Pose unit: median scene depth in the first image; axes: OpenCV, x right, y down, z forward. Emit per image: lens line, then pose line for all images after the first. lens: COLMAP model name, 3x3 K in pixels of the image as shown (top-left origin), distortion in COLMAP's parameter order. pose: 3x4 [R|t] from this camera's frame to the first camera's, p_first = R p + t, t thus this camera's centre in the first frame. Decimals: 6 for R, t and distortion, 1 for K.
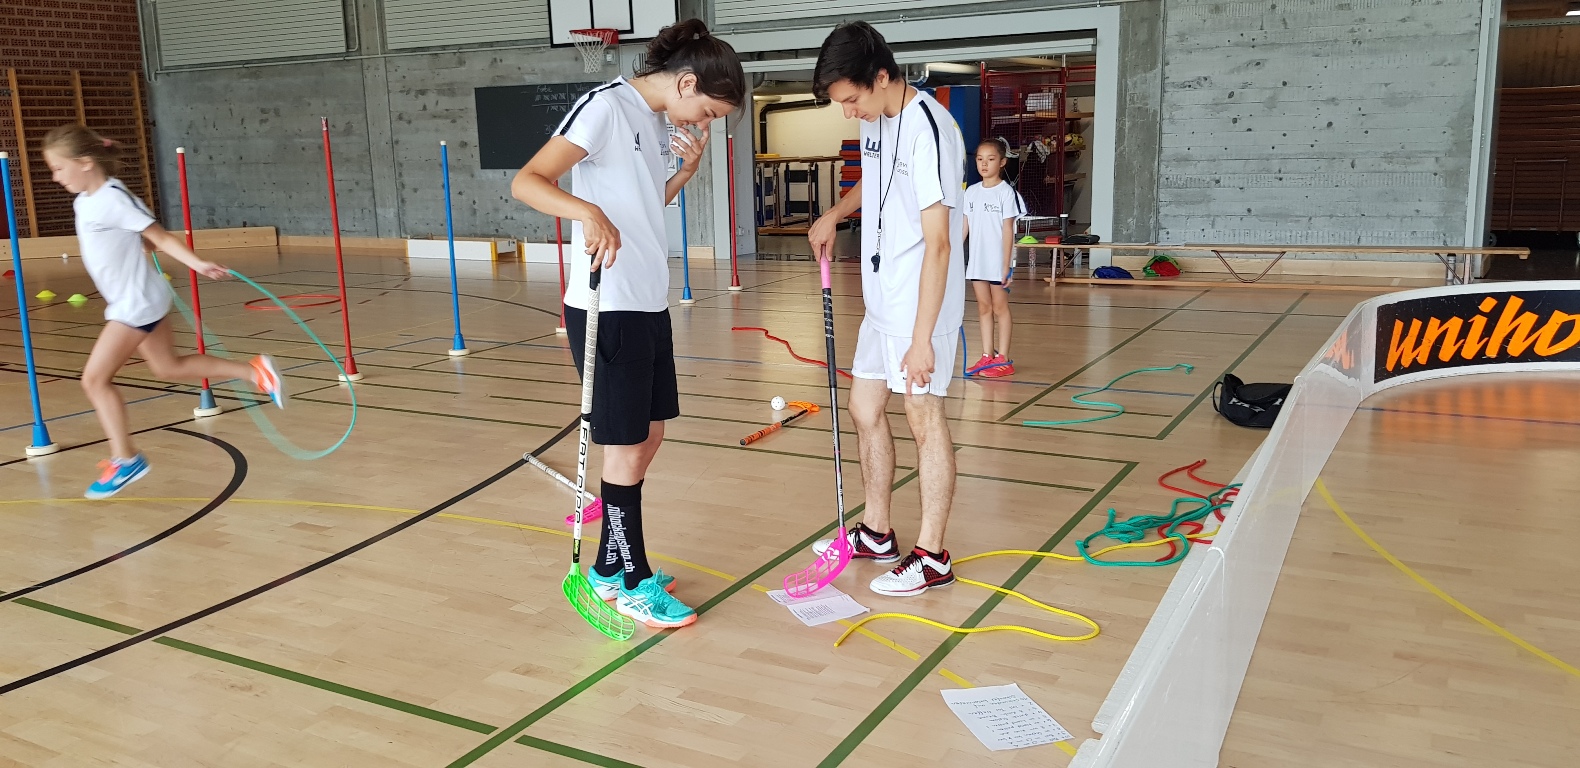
lens RADIAL K [[1198.8, 0, 795.8], [0, 1198.8, 359.0], [0, 0, 1]] dist [0.039663, -0.085626]
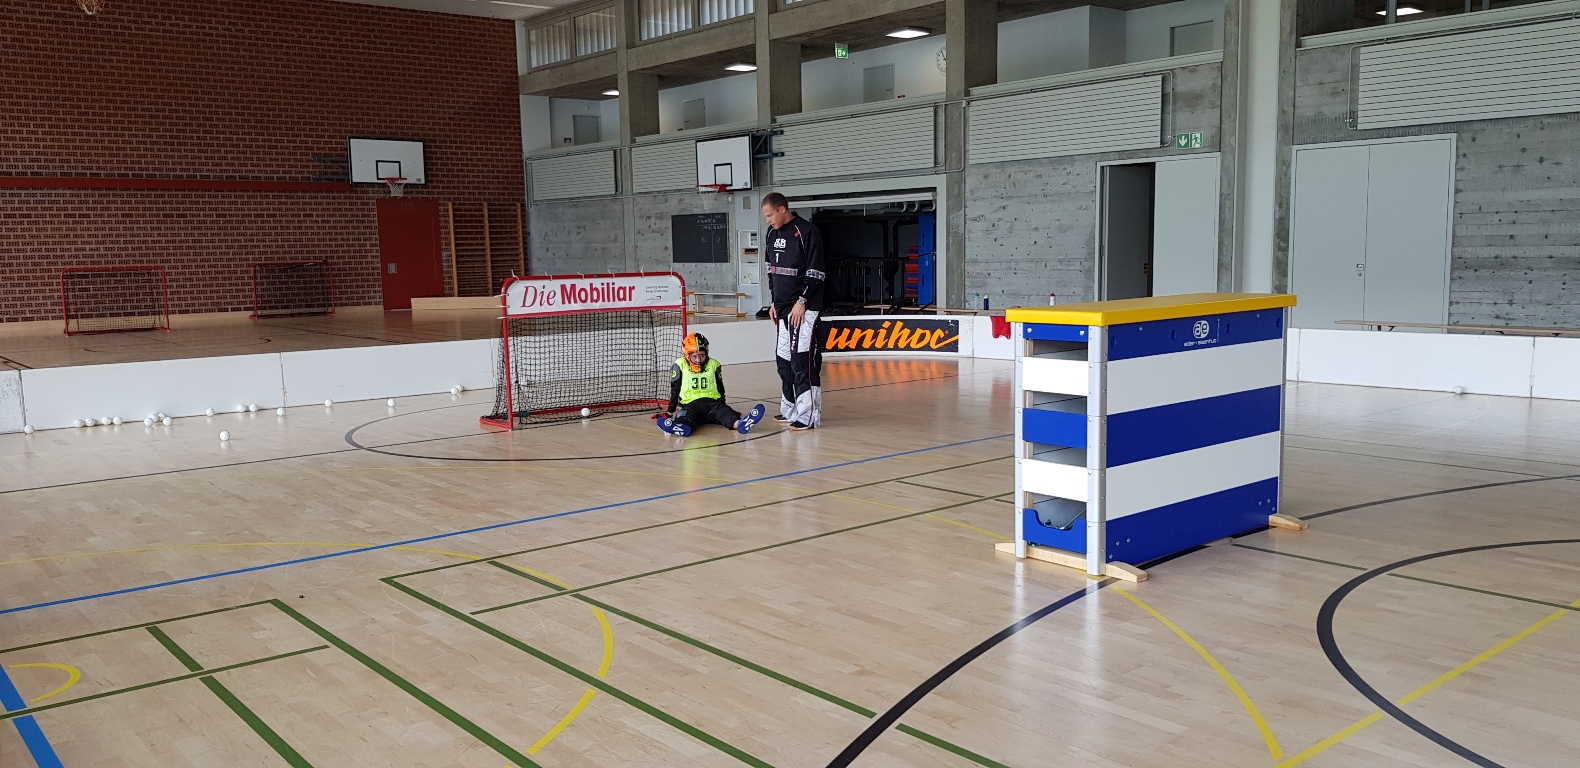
lens RADIAL K [[1228.9, 0, 824.1], [0, 1228.9, 359.4], [0, 0, 1]] dist [0.095853, -0.143995]
pose [[0.932721, 0.040794, -0.358283, 0.759499], [-0.070278, 0.995093, -0.069653, 0.112044], [0.353683, 0.090146, 0.931011, -0.707616]]
